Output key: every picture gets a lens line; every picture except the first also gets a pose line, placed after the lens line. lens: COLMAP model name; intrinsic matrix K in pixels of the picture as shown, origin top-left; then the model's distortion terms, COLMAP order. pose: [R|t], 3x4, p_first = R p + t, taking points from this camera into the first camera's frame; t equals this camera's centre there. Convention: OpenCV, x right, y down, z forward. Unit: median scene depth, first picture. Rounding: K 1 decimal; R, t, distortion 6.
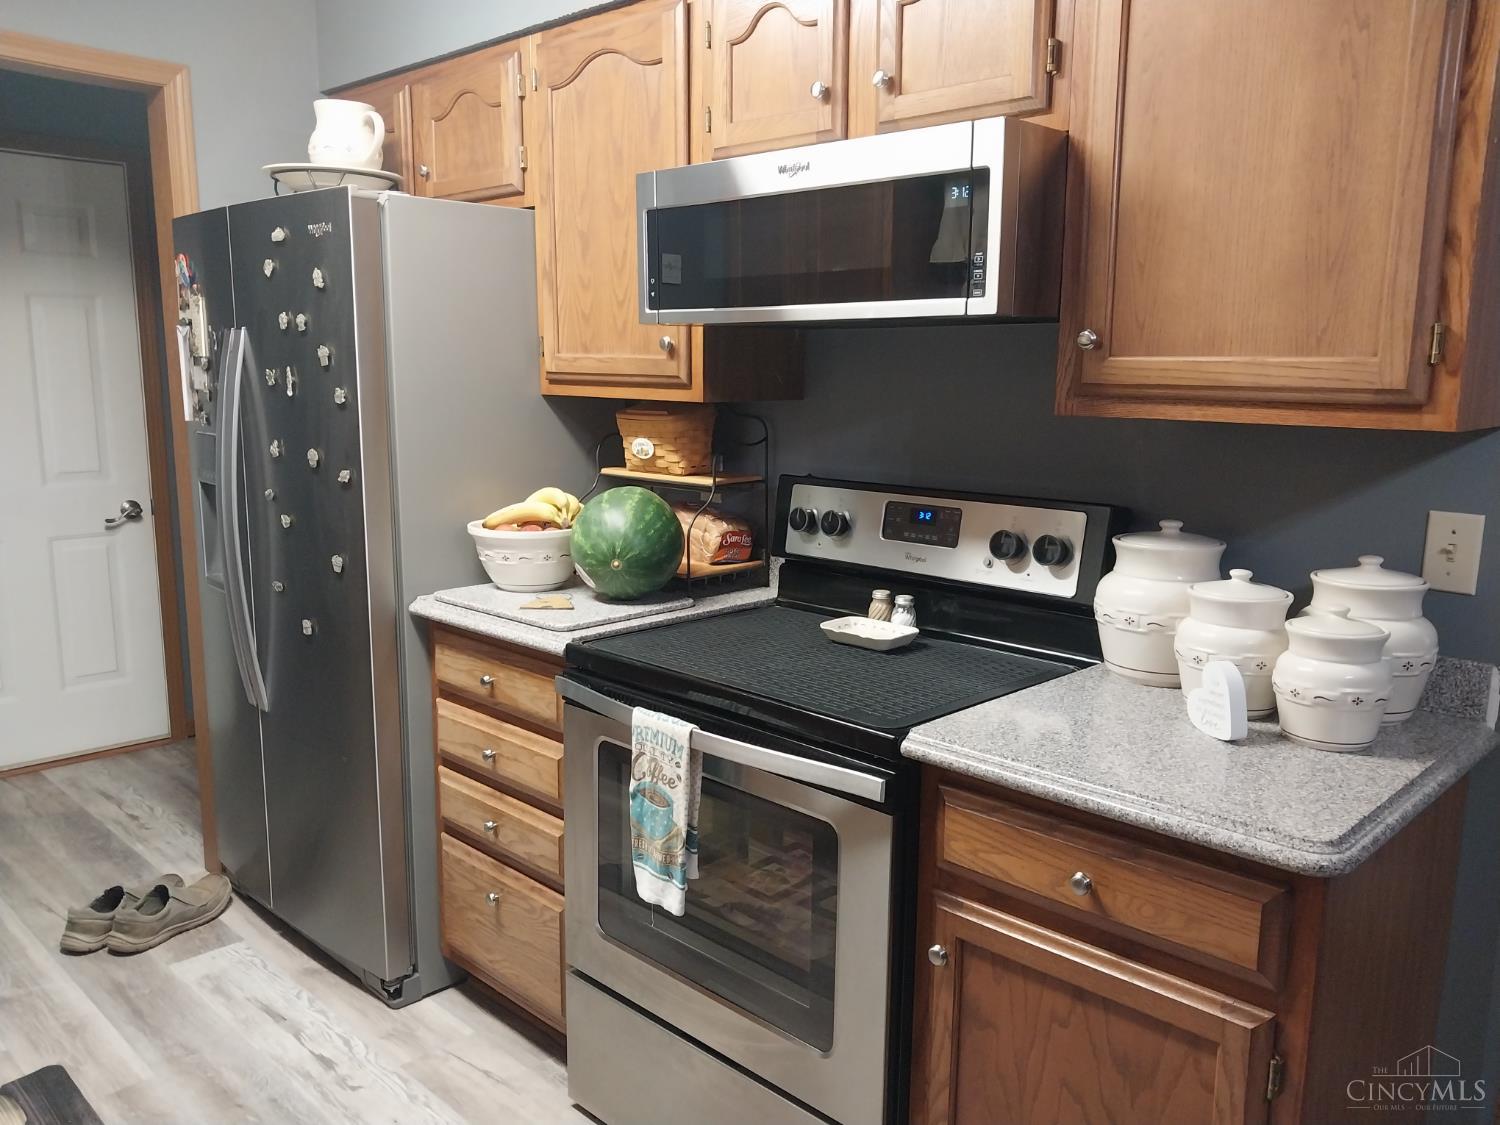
lens RADIAL K [[1185.1, 0, 750.5], [0, 1185.1, 571.5], [0, 0, 1]] dist [-0.001453, -0.004618]
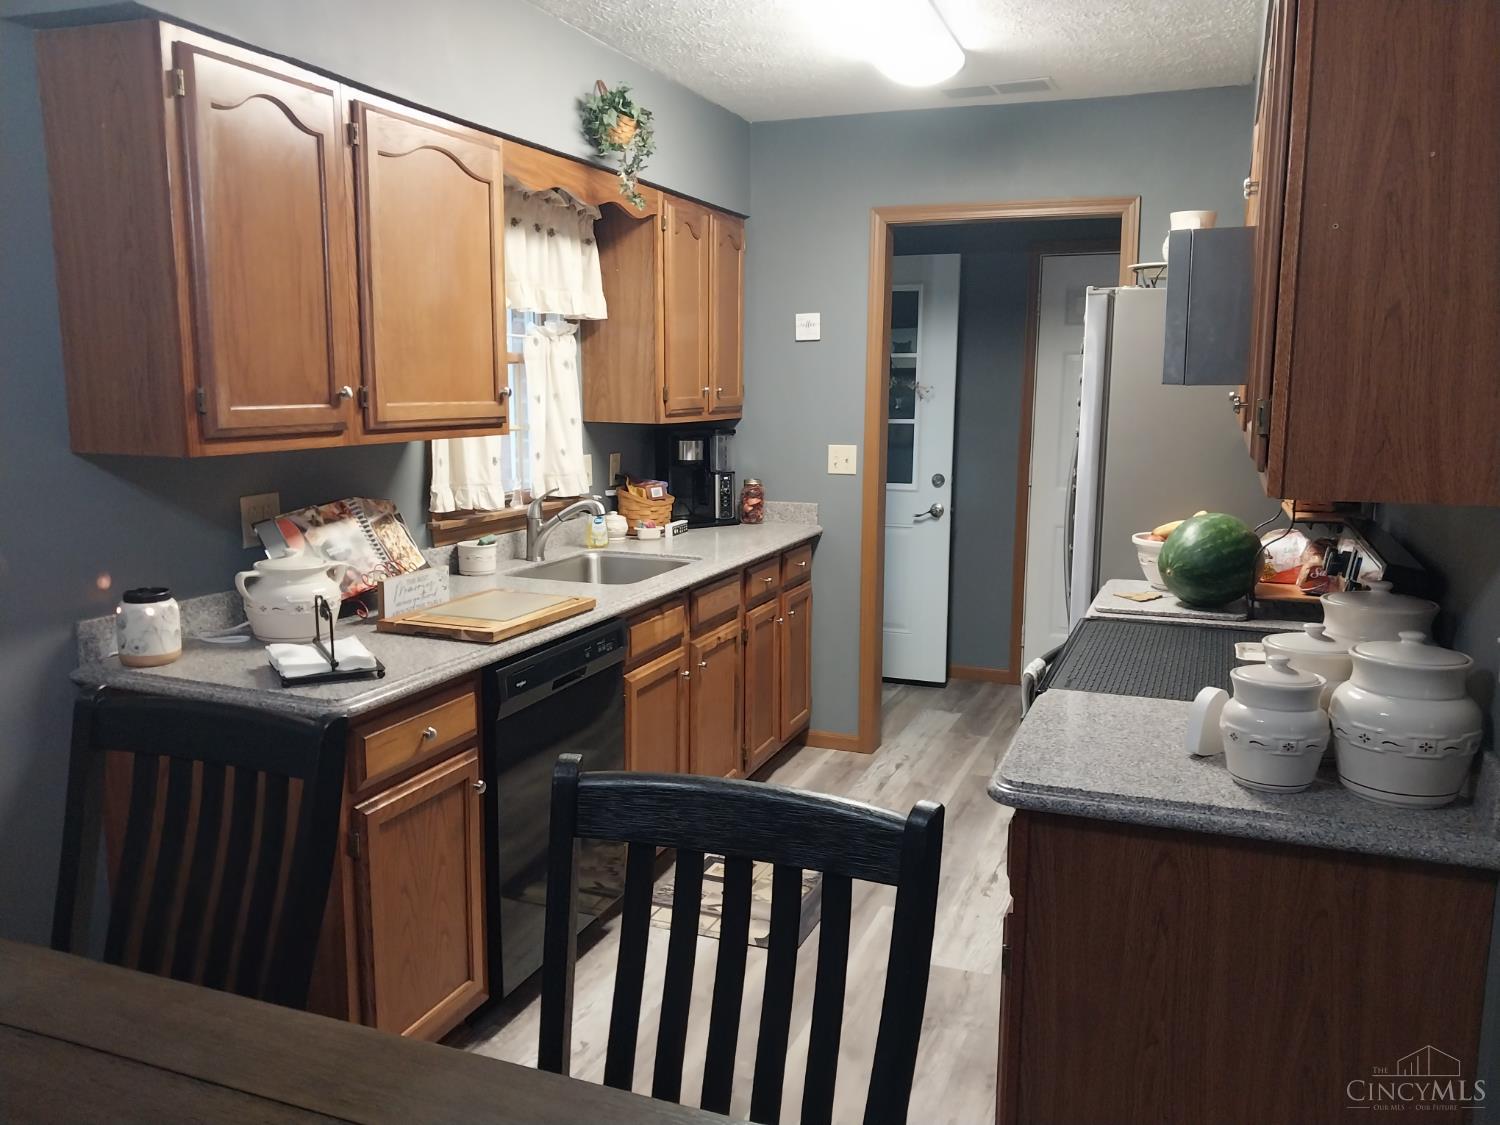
lens RADIAL K [[1185.1, 0, 750.1], [0, 1185.1, 559.5], [0, 0, 1]] dist [-0.001453, -0.004618]
pose [[0.384789, 0.128984, -0.913948, 0.866876], [-0.157921, 0.984787, 0.072494, -0.039909], [0.909394, 0.116436, 0.399305, 0.087327]]
